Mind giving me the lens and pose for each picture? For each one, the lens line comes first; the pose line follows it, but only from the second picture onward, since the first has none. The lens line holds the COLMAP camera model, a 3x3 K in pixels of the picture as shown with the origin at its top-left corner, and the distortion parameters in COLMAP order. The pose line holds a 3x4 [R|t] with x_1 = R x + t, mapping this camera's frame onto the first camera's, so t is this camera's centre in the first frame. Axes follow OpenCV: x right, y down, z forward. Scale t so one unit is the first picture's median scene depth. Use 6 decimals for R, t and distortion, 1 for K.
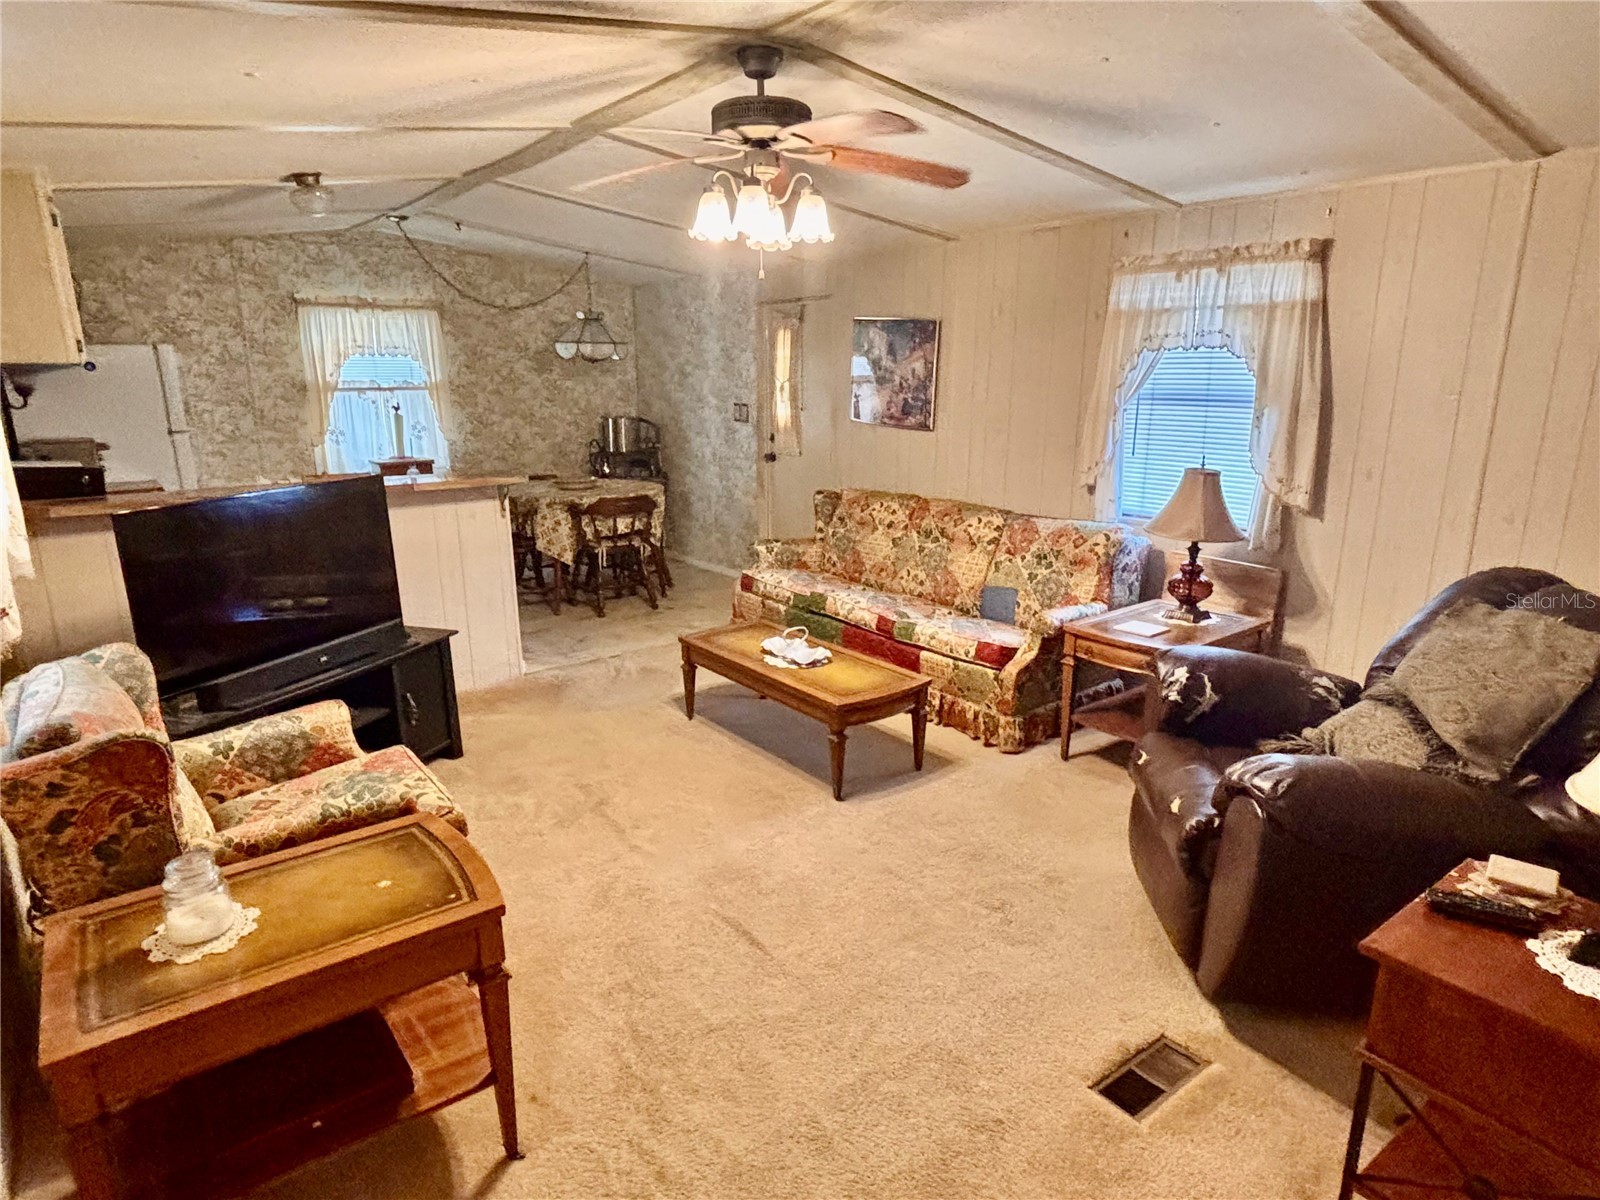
lens RADIAL K [[944.7, 0, 802.1], [0, 944.7, 631.2], [0, 0, 1]] dist [-0.003122, -0.001155]
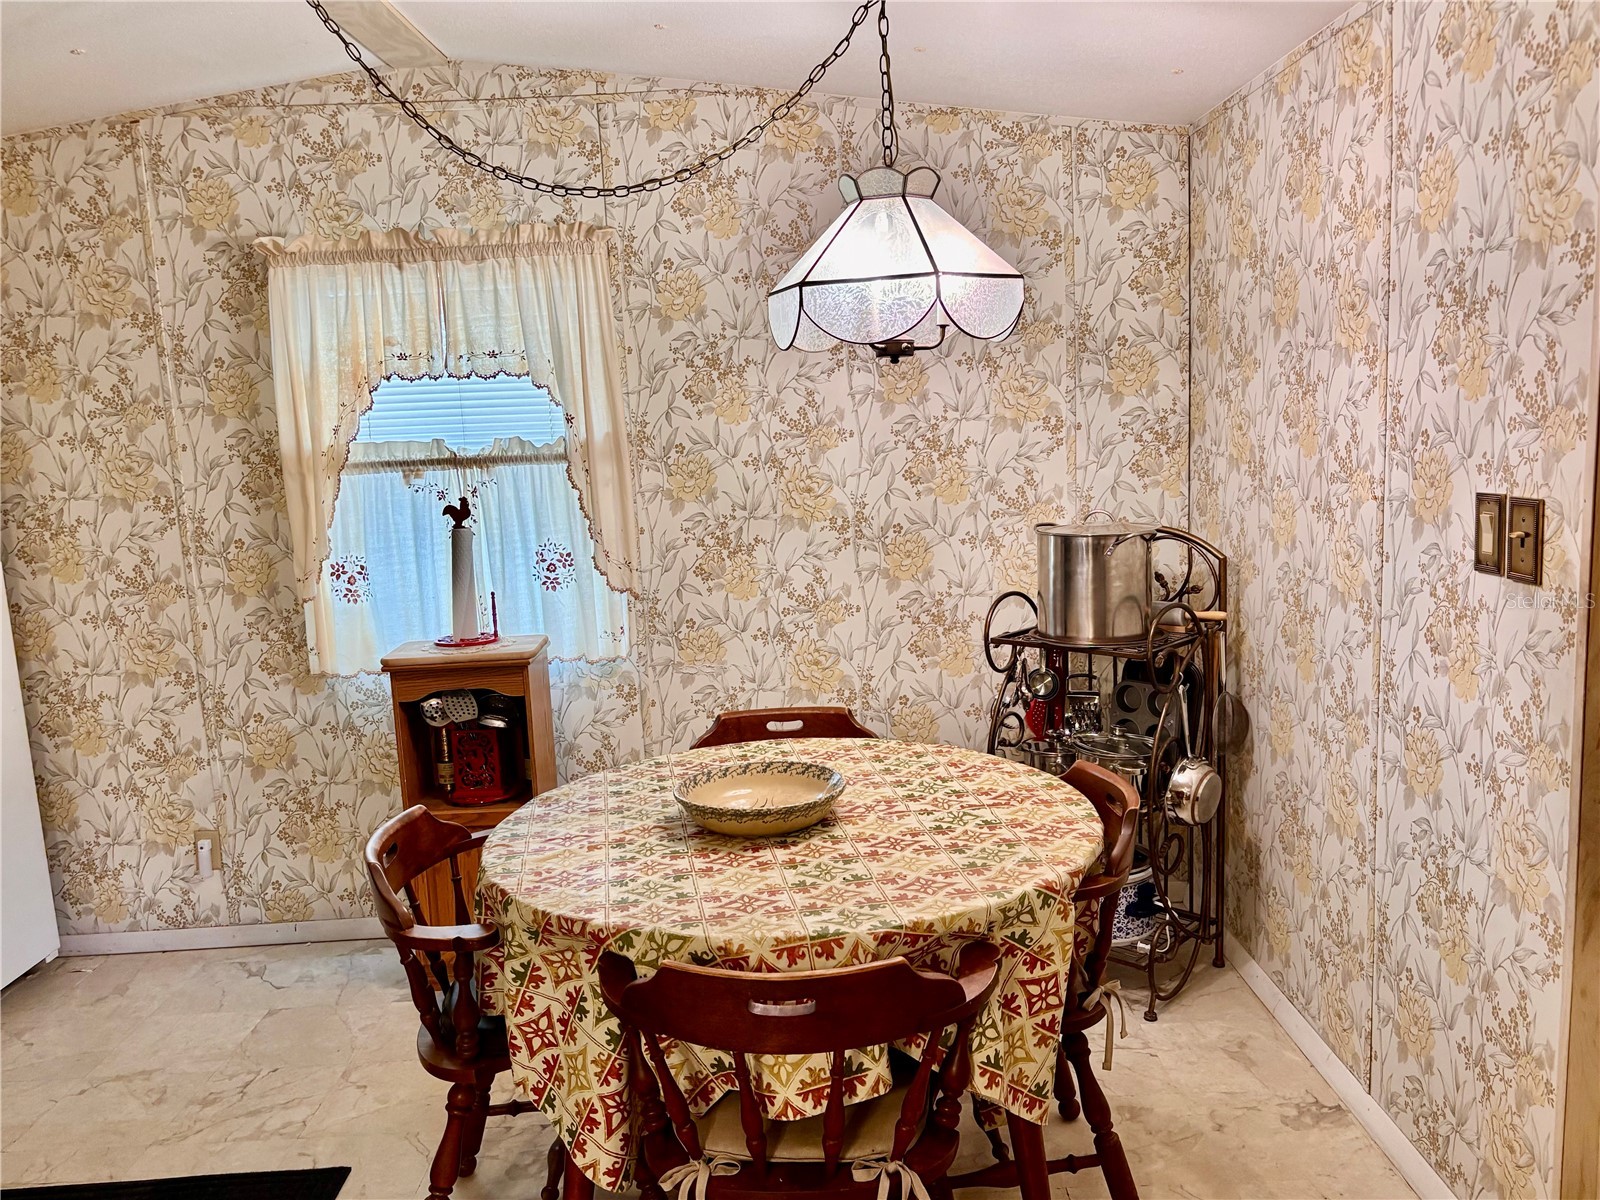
lens RADIAL K [[1318.8, 0, 800.0], [0, 1318.8, 600.0], [0, 0, 1]] dist [0.033445, -0.003070]
pose [[0.810772, 0.046292, -0.583529, -0.012152], [-0.112901, 0.990517, -0.078289, -0.158031], [0.574371, 0.129355, 0.808310, 0.590834]]
